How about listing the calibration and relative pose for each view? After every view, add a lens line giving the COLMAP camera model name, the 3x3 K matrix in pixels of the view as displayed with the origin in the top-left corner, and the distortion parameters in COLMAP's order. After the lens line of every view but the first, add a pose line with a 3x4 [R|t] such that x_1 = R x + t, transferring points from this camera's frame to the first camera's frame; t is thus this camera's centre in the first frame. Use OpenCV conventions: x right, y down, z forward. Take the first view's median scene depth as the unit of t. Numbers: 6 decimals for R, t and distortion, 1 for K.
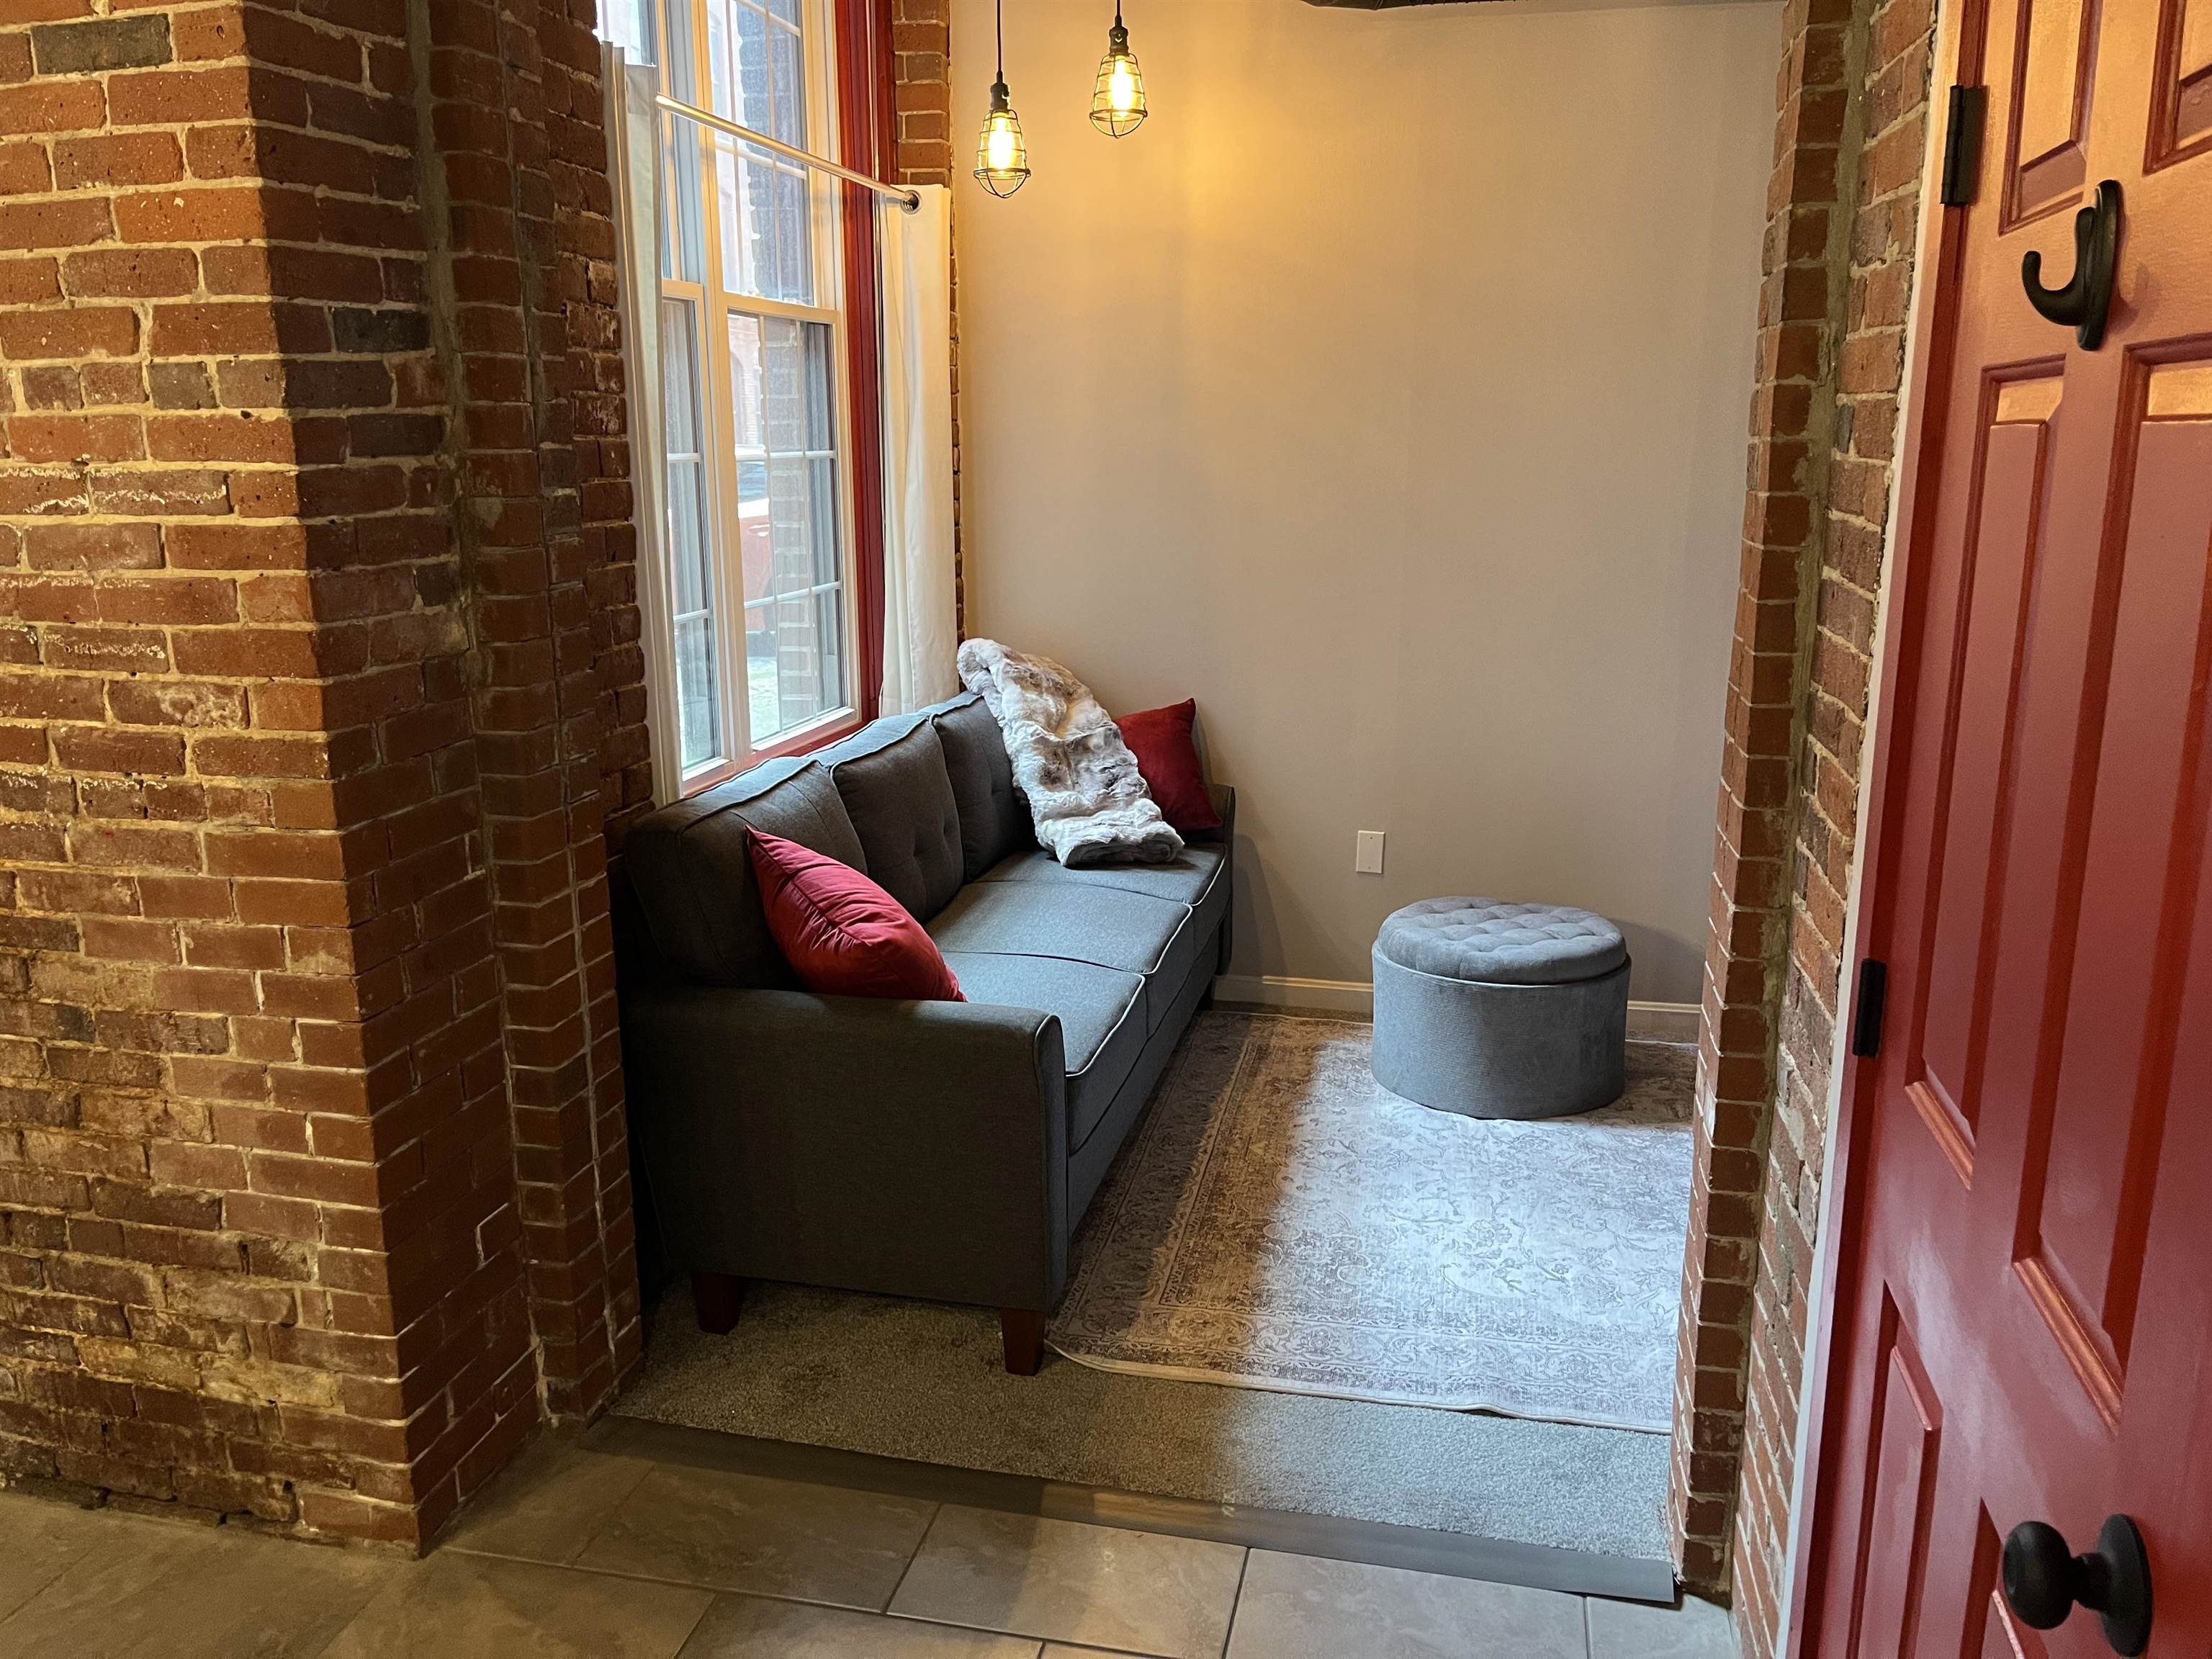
lens RADIAL K [[1679.2, 0, 1106.0], [0, 1679.2, 829.5], [0, 0, 1]] dist [-0.005297, -0.006845]
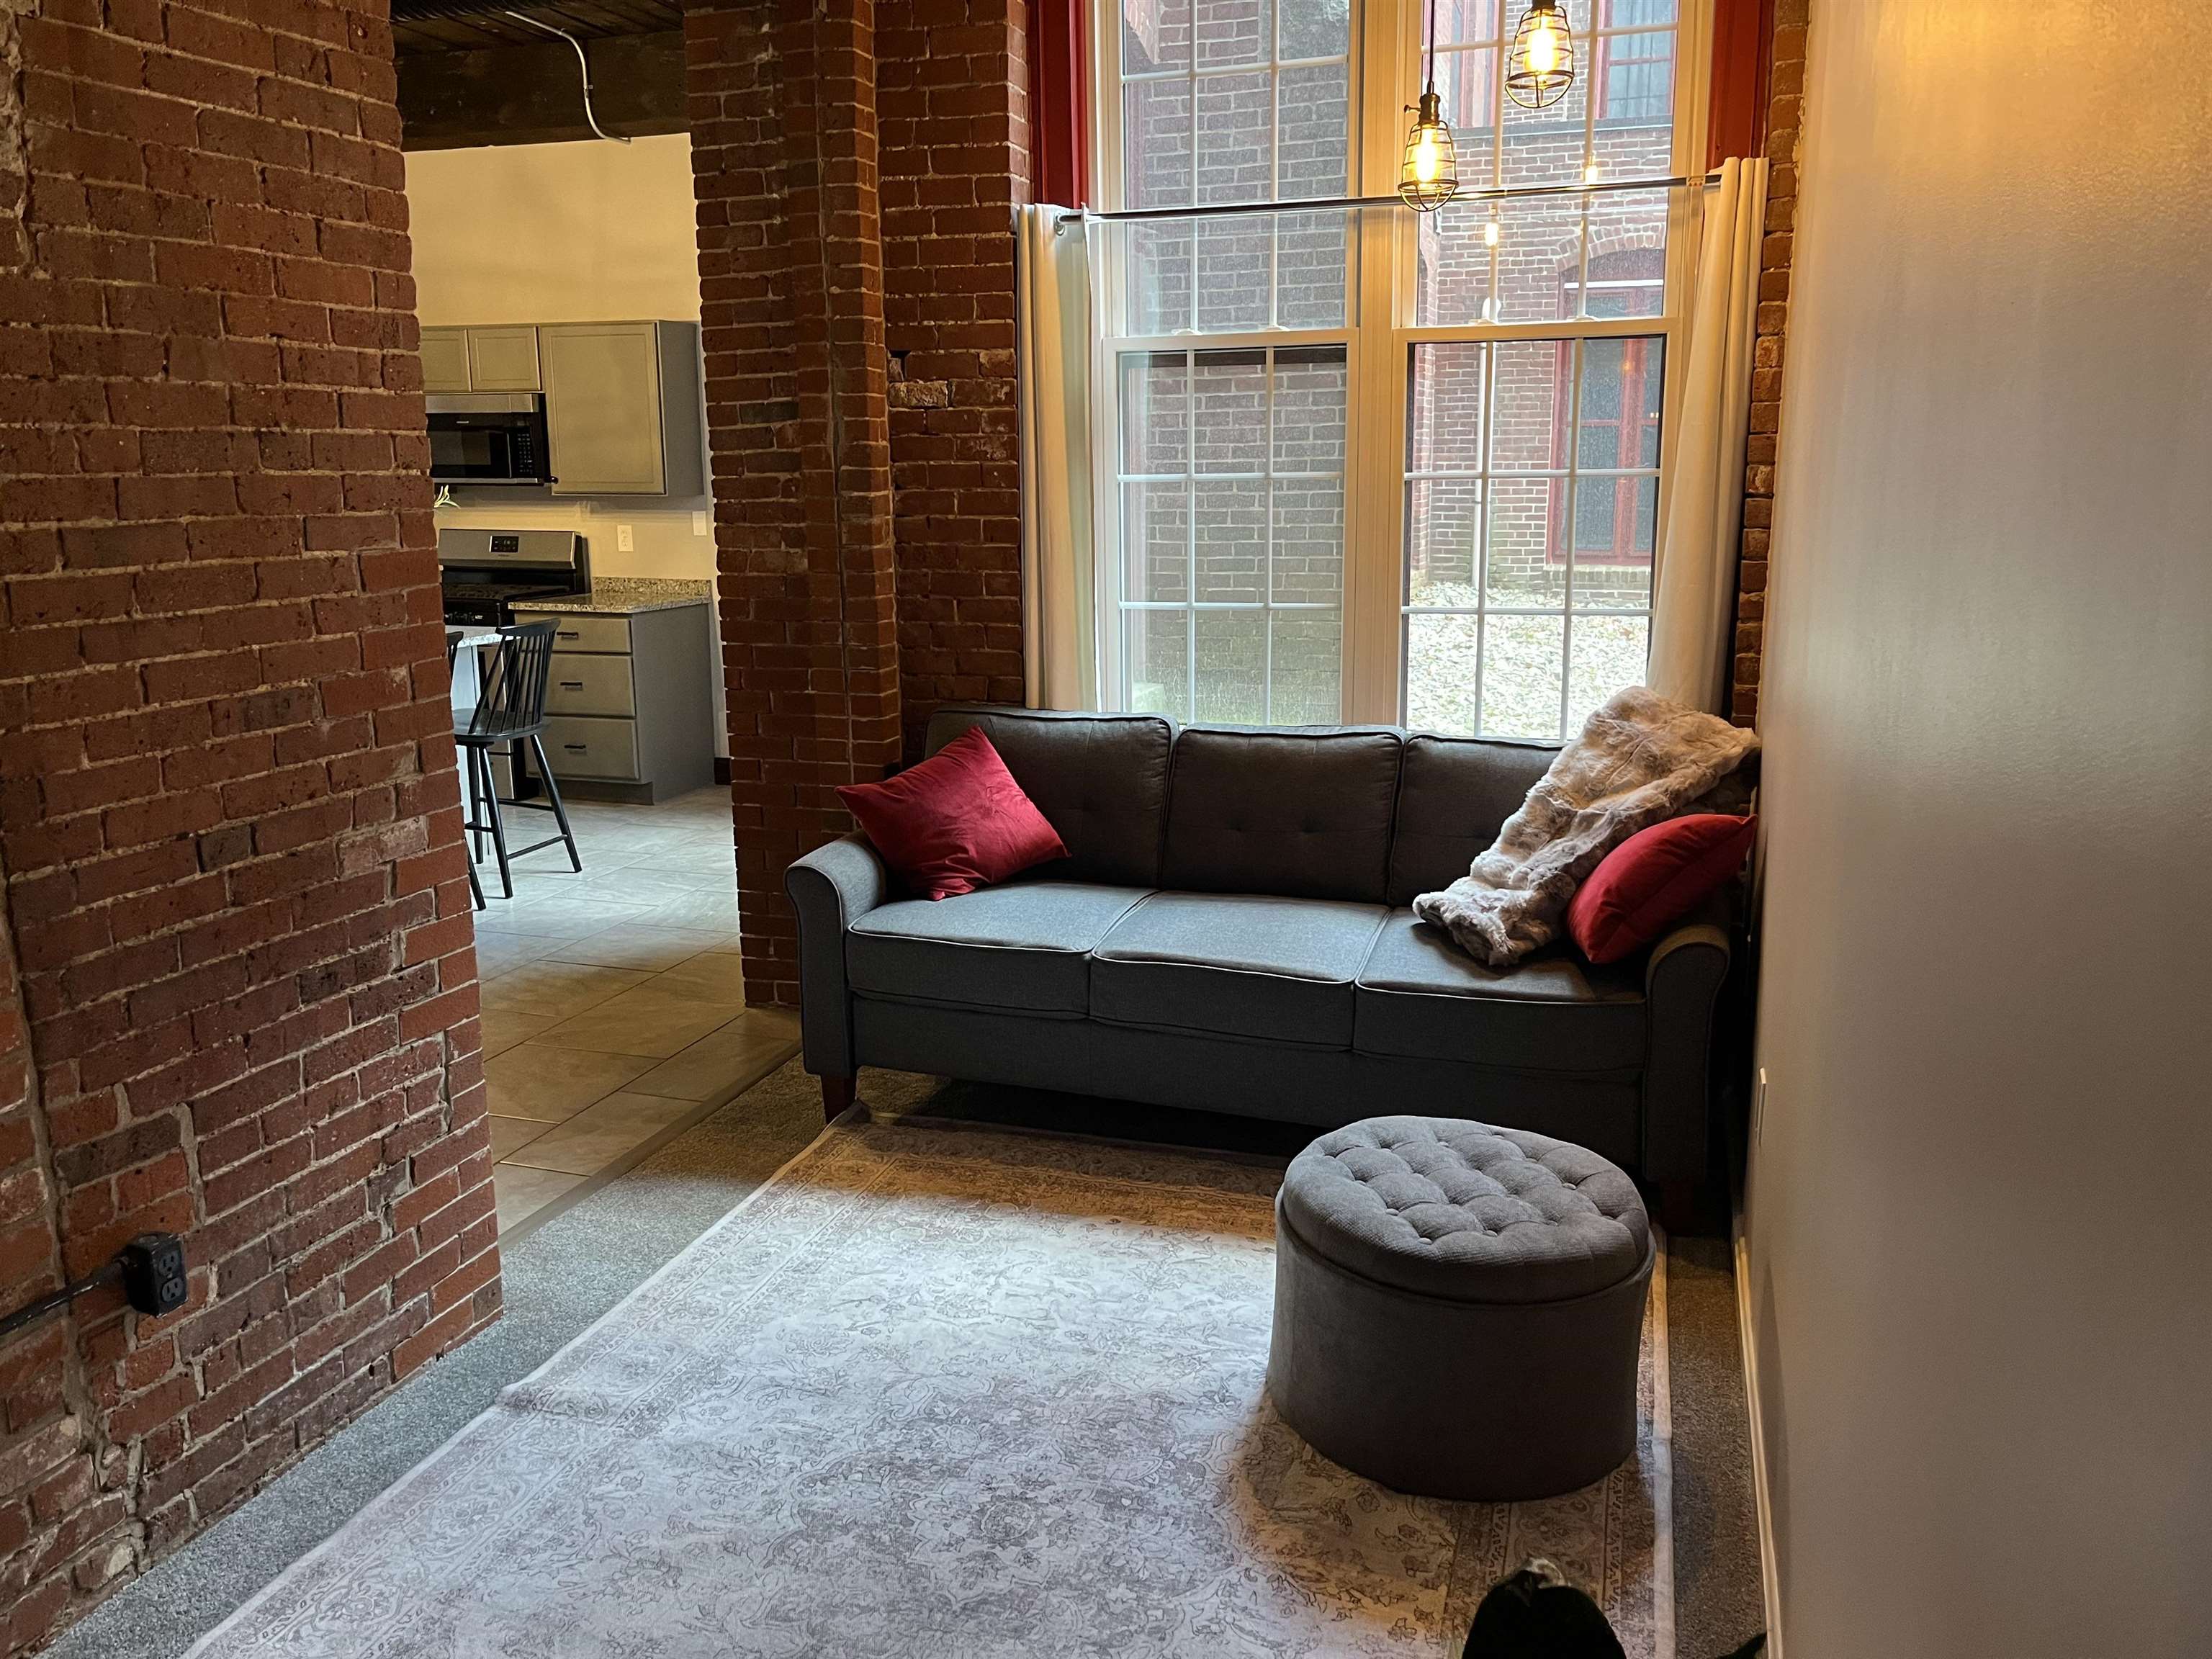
lens RADIAL K [[1705.8, 0, 1105.6], [0, 1705.8, 799.2], [0, 0, 1]] dist [0.003317, -0.000300]
pose [[-0.095950, 0.203604, -0.974340, 1.492493], [-0.216732, 0.951098, 0.220090, -0.353083], [0.971504, 0.232288, -0.047130, 1.435530]]
